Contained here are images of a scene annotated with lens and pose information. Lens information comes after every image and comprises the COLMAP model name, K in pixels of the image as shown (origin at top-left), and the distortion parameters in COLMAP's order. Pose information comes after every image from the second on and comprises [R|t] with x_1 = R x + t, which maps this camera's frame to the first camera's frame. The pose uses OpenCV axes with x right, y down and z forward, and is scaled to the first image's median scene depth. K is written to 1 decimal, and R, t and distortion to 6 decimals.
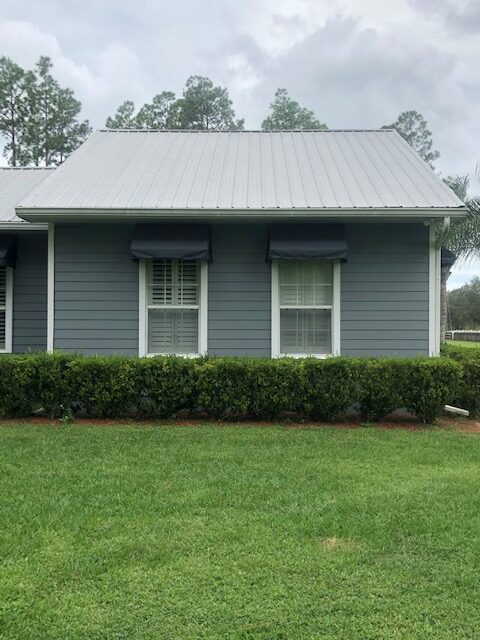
lens RADIAL K [[673.4, 0, 240.0], [0, 673.4, 320.0], [0, 0, 1]] dist [0.087491, -0.003576]
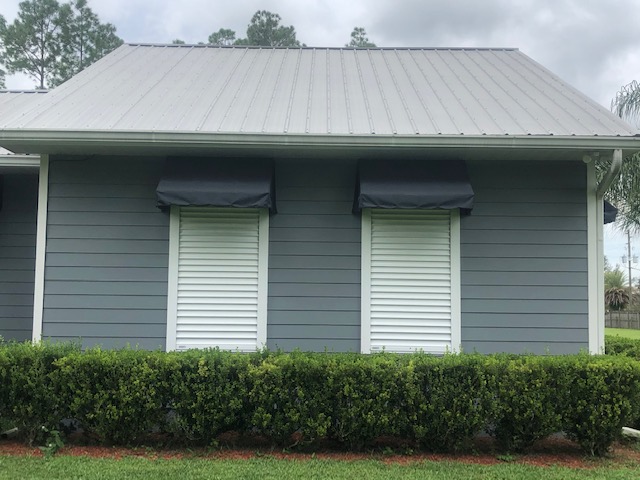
lens RADIAL K [[783.8, 0, 320.0], [0, 783.8, 240.0], [0, 0, 1]] dist [0.027804, -0.001131]
pose [[0.999822, 0.009626, 0.016214, -0.009644], [-0.008410, 0.997262, -0.073468, 0.000611], [-0.016877, 0.073318, 0.997166, 0.214449]]
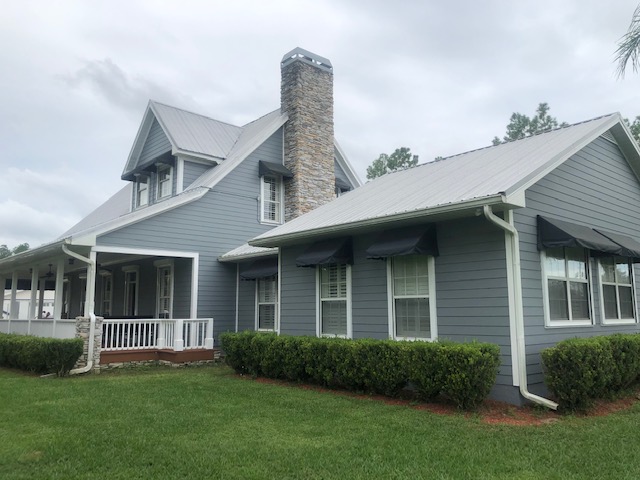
lens RADIAL K [[525.8, 0, 320.4], [0, 525.8, 229.3], [0, 0, 1]] dist [0.108296, 0.001050]
pose [[0.676449, -0.123997, -0.725976, 0.723205], [0.009680, 0.987137, -0.159584, 0.011108], [0.736426, 0.100923, 0.668948, 0.274940]]
